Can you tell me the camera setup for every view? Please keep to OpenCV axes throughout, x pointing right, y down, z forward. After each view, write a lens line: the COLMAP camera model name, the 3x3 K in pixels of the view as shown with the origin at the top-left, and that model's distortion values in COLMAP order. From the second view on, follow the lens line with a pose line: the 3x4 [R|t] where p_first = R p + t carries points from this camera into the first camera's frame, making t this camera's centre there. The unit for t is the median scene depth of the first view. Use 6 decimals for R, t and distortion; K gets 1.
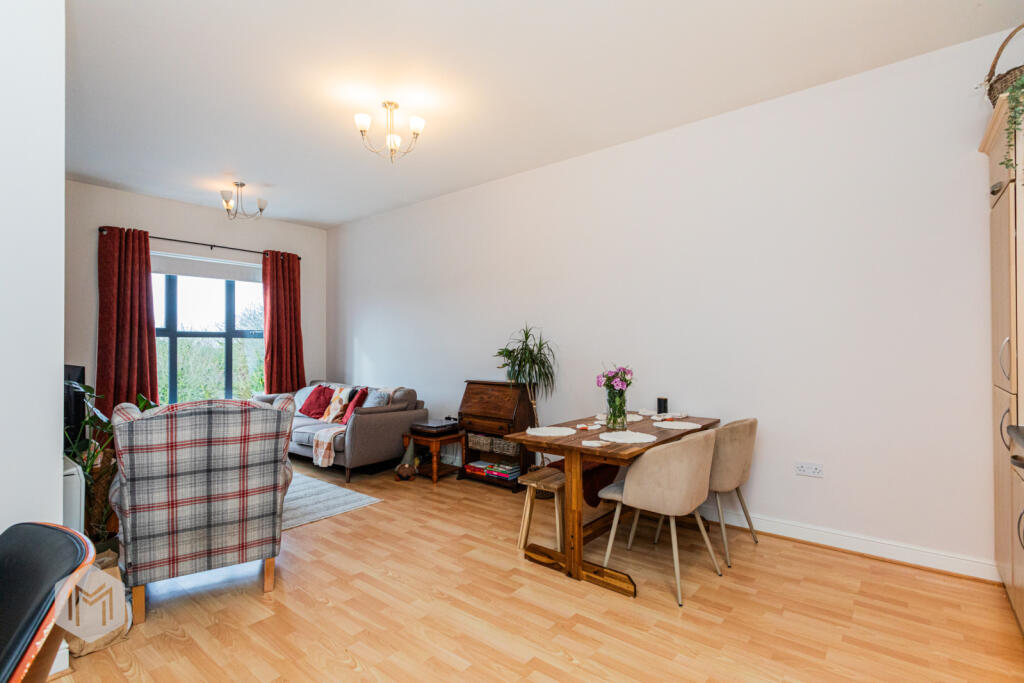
lens RADIAL K [[488.2, 0, 506.4], [0, 488.2, 339.6], [0, 0, 1]] dist [0.003409, 0.000988]
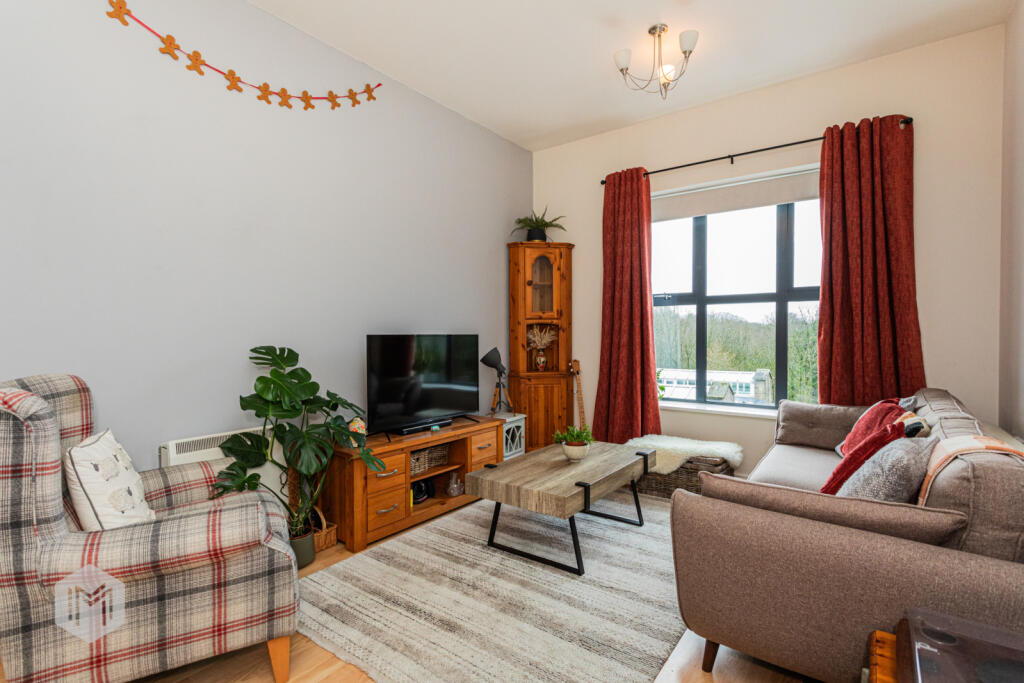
lens RADIAL K [[488.2, 0, 506.4], [0, 488.2, 339.6], [0, 0, 1]] dist [0.003409, 0.000988]
pose [[0.062259, 0.016111, -0.997930, 0.025969], [0.017928, 0.999690, 0.017258, 0.037462], [0.997899, -0.018966, 0.061950, 0.848889]]
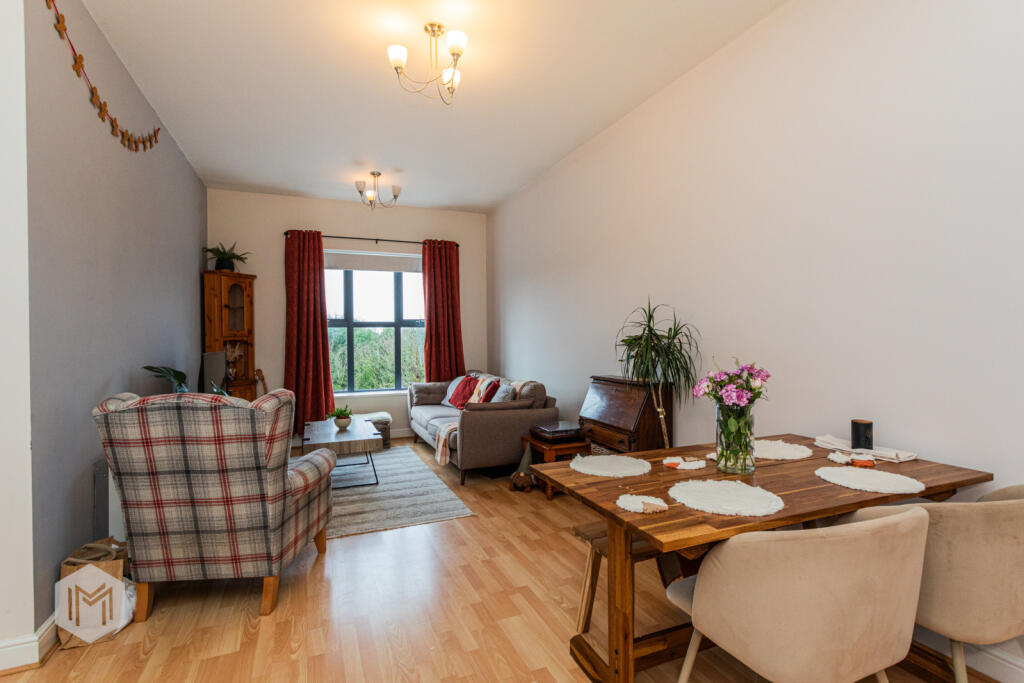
lens RADIAL K [[488.2, 0, 506.4], [0, 488.2, 339.6], [0, 0, 1]] dist [0.003409, 0.000988]
pose [[0.887379, -0.003162, -0.461029, 0.167069], [0.013542, 0.999724, 0.019210, 0.008023], [0.460841, -0.023290, 0.887177, 0.245033]]
